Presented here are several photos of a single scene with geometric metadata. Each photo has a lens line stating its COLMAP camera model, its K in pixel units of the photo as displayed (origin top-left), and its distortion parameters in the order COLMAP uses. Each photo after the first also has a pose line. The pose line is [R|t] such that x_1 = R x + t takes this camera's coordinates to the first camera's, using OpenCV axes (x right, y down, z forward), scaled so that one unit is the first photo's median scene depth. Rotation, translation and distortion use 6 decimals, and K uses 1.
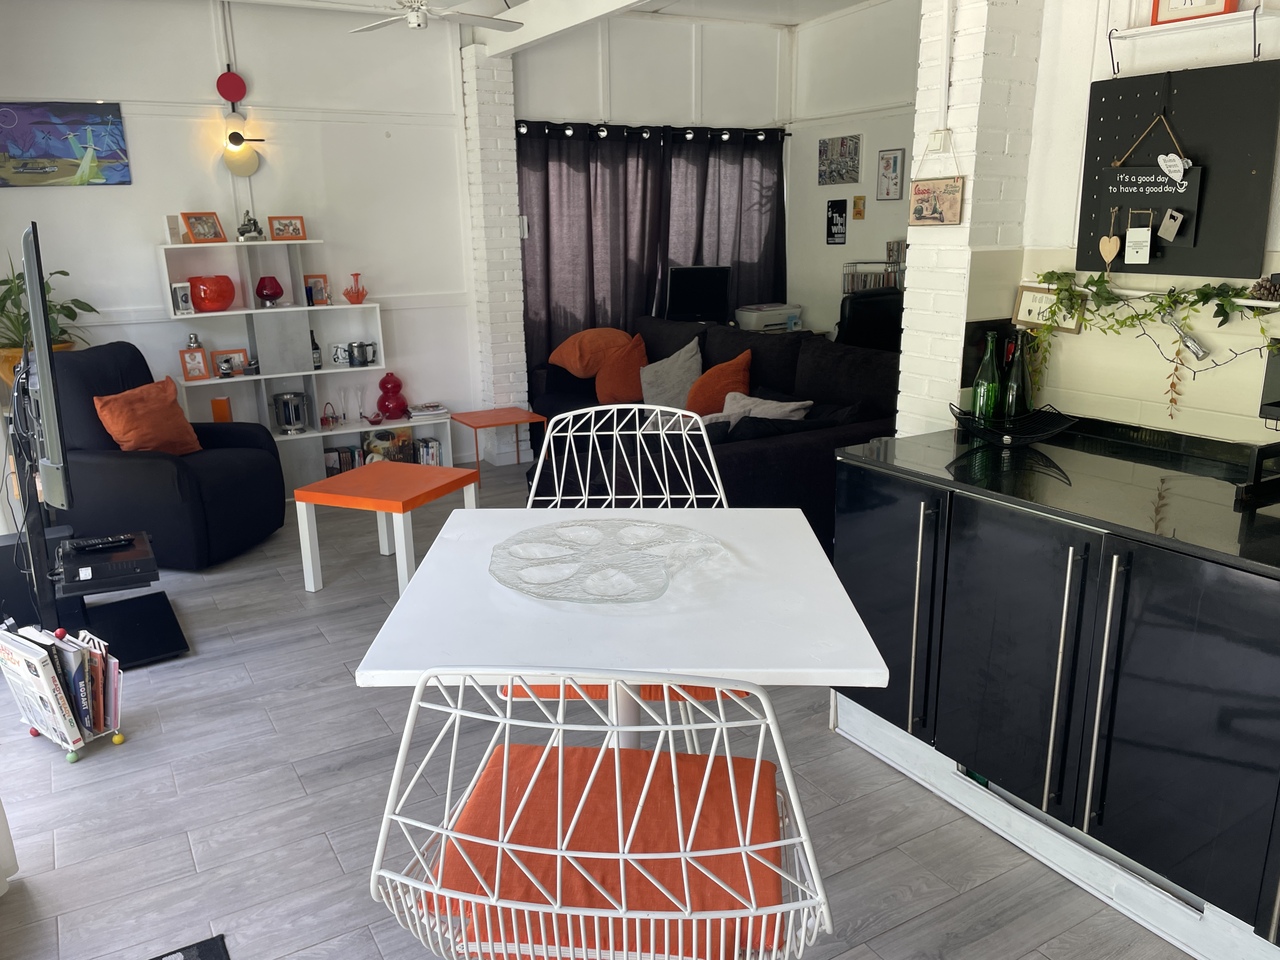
lens RADIAL K [[966.6, 0, 632.4], [0, 966.6, 482.7], [0, 0, 1]] dist [0.098806, -0.127067]
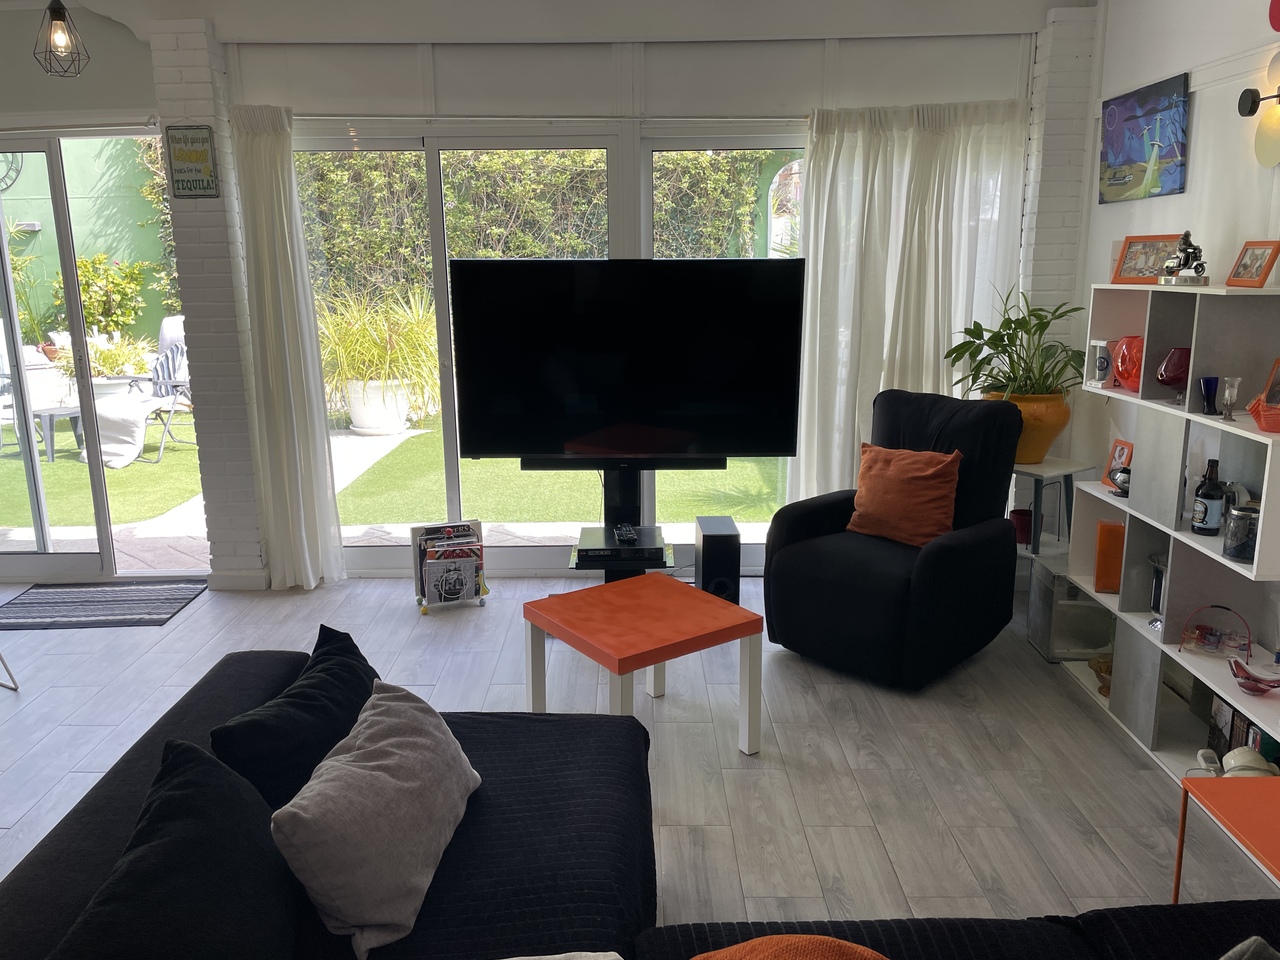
lens RADIAL K [[966.6, 0, 630.9], [0, 966.6, 466.7], [0, 0, 1]] dist [0.098806, -0.127067]
pose [[-0.512656, 0.207060, -0.833252, 0.297751], [-0.205214, 0.912807, 0.353087, -0.313553], [0.833709, 0.352007, -0.425465, 1.113186]]
